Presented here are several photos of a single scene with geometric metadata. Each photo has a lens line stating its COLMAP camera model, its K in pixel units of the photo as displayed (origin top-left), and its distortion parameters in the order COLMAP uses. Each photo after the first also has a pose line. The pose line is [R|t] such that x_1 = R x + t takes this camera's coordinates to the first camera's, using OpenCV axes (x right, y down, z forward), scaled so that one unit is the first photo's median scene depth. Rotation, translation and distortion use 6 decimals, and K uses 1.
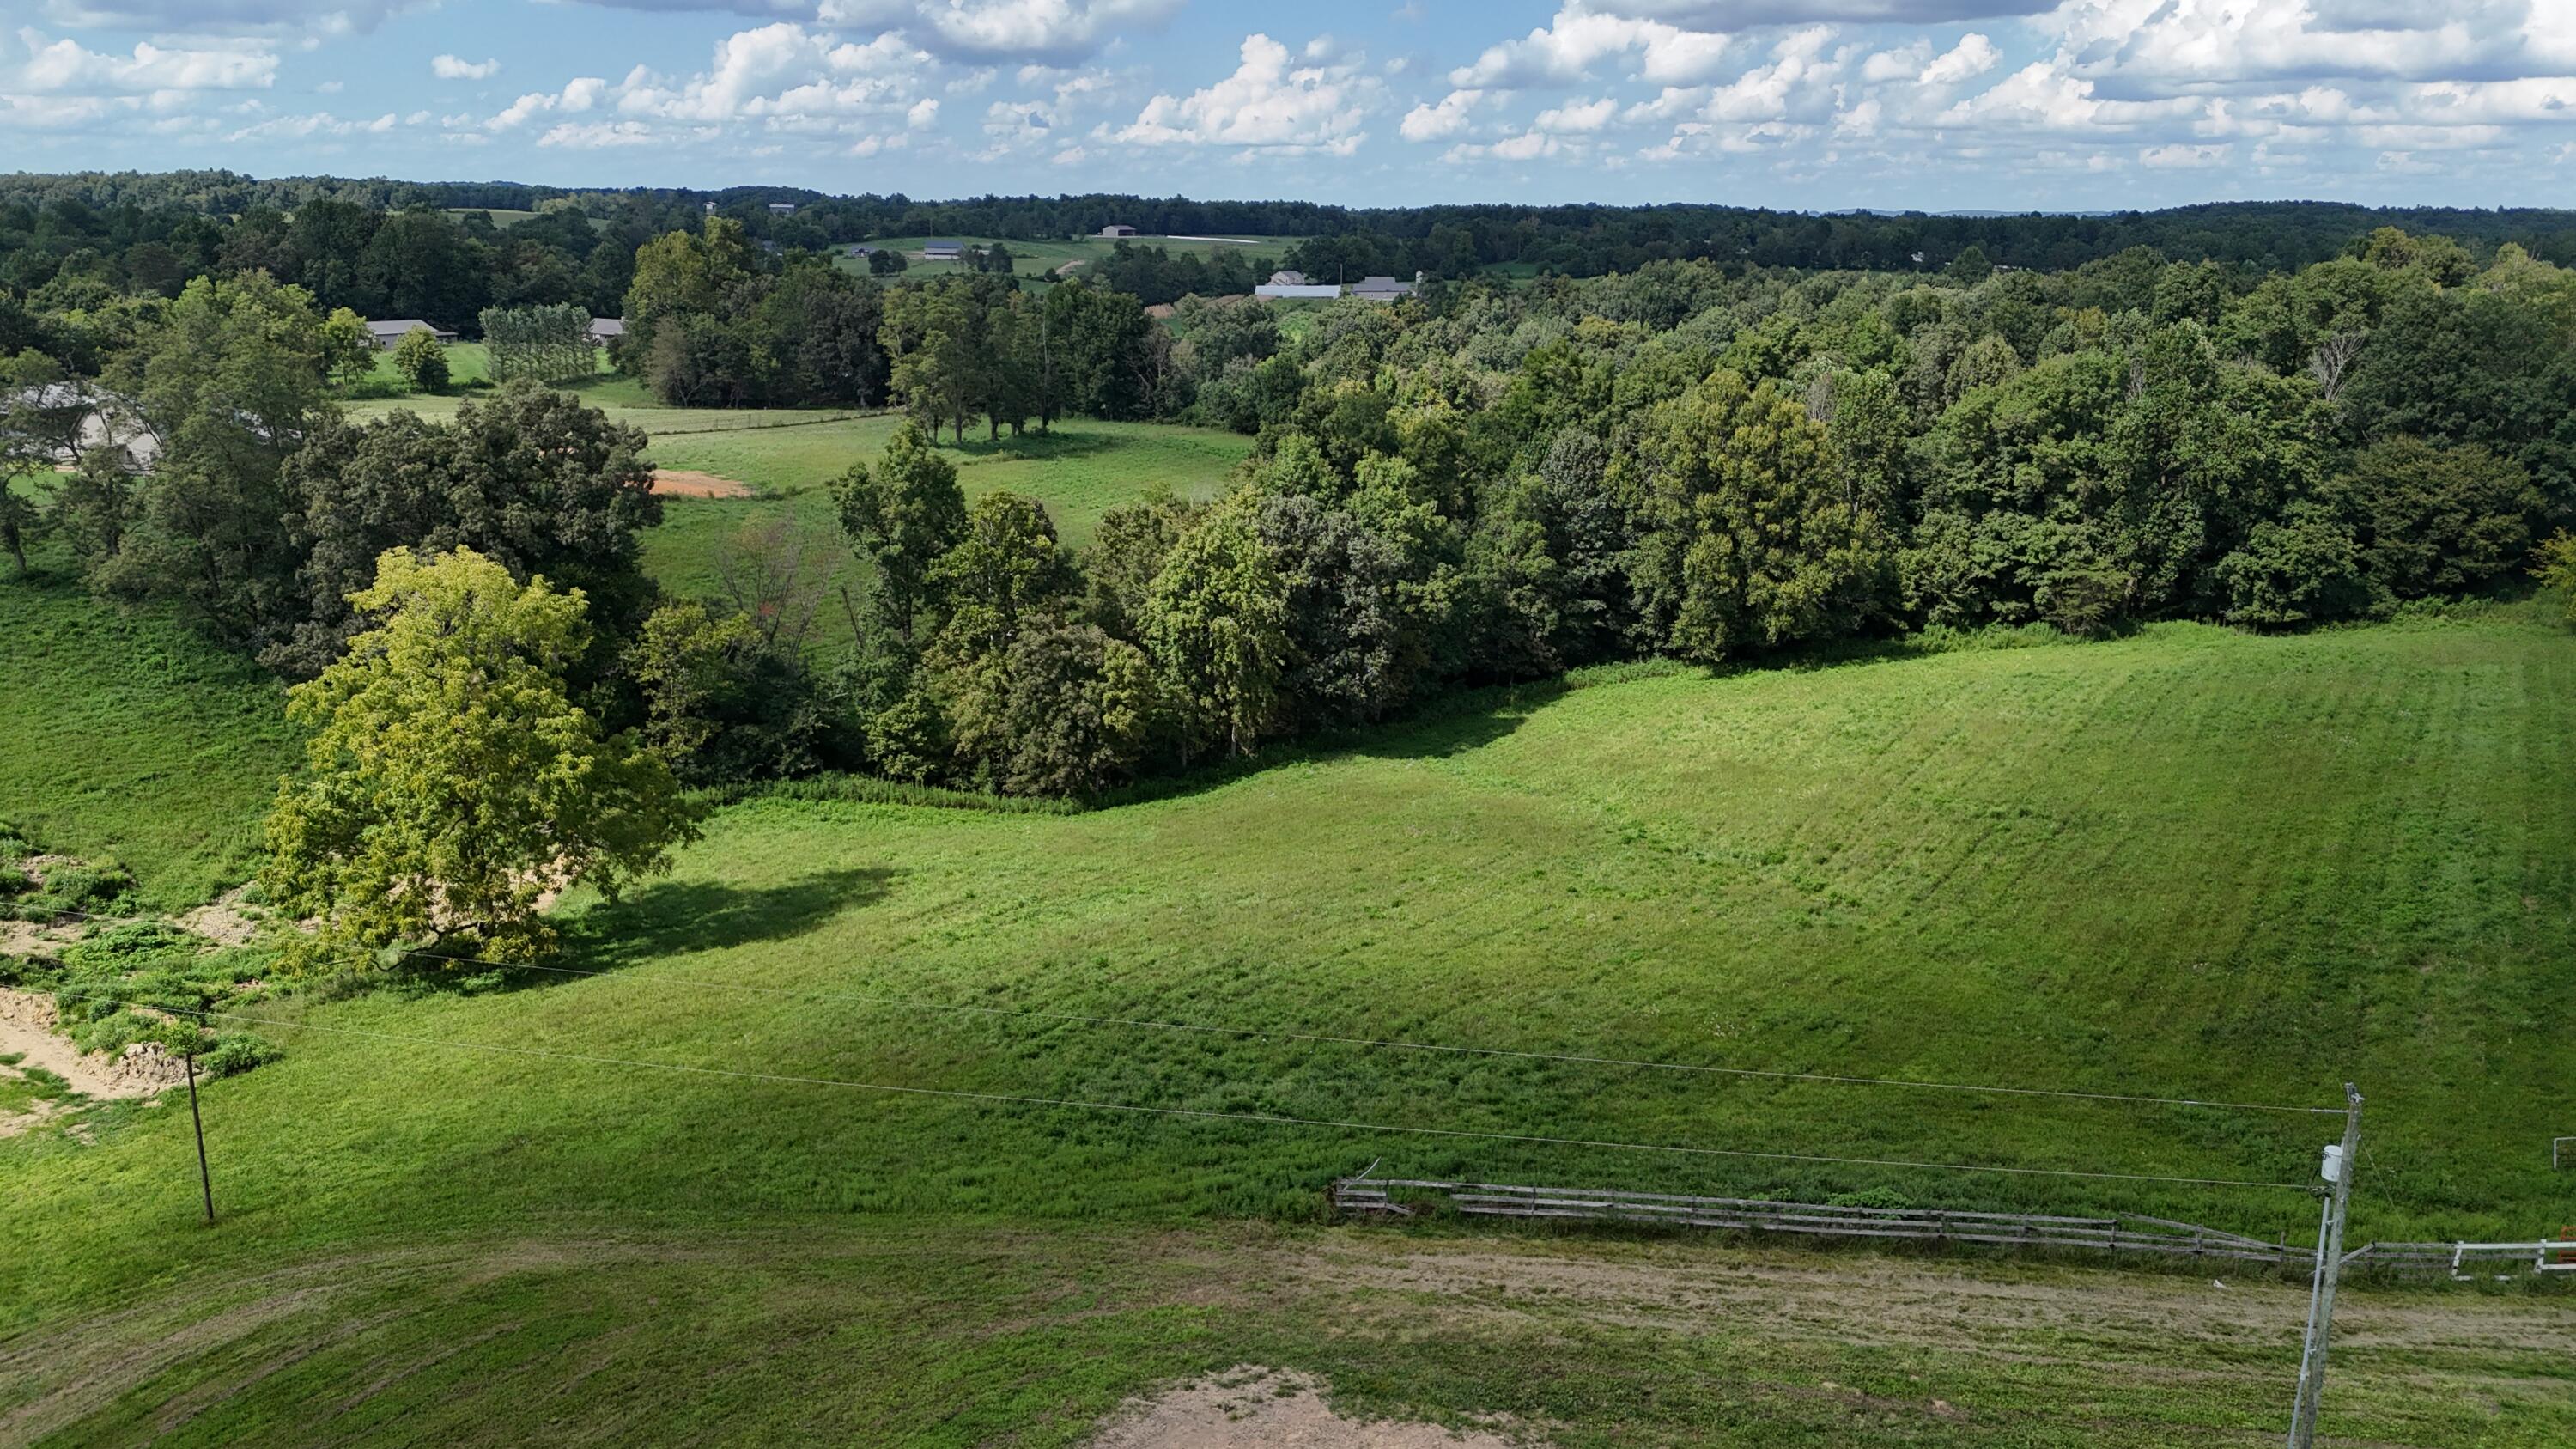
lens RADIAL K [[1902.2, 0, 1284.2], [0, 1902.2, 716.5], [0, 0, 1]] dist [0.079707, -0.075687]
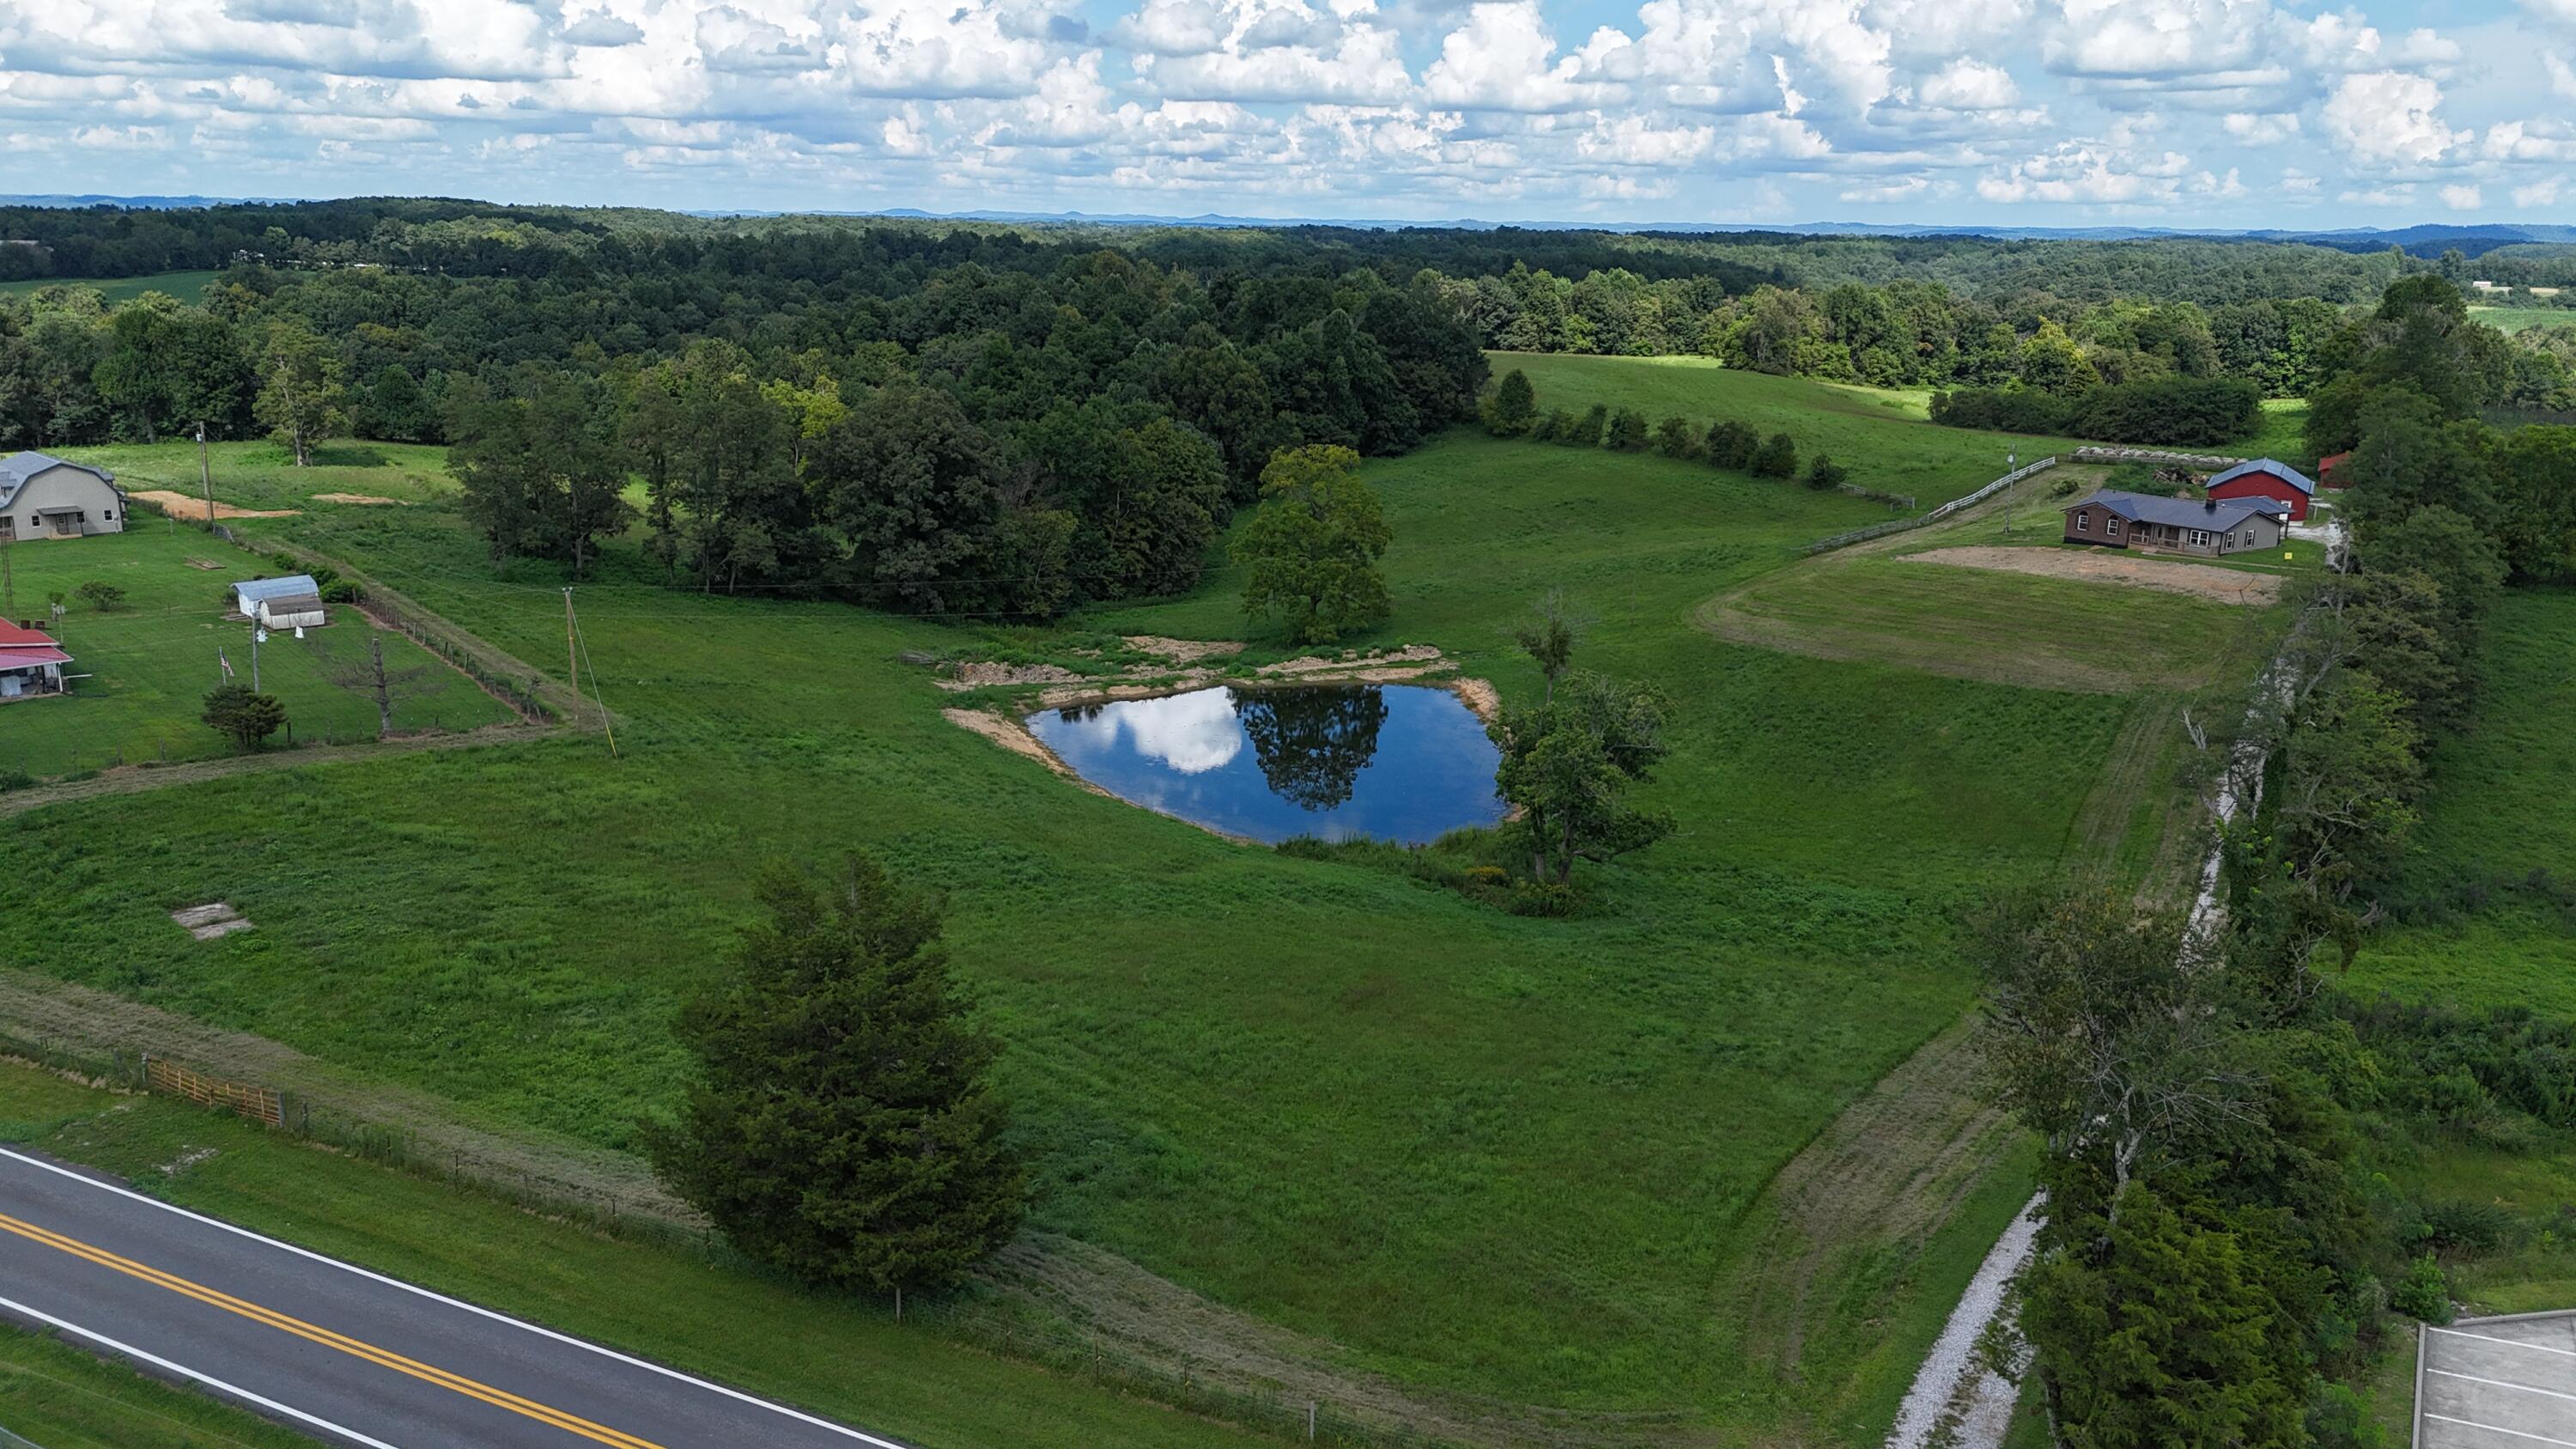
lens RADIAL K [[1902.2, 0, 1309.1], [0, 1902.2, 670.3], [0, 0, 1]] dist [0.079707, -0.075687]
pose [[0.581394, -0.190811, 0.790931, -1.282942], [0.203905, 0.975259, 0.085395, -0.012656], [-0.787657, 0.111627, 0.605917, -0.163313]]
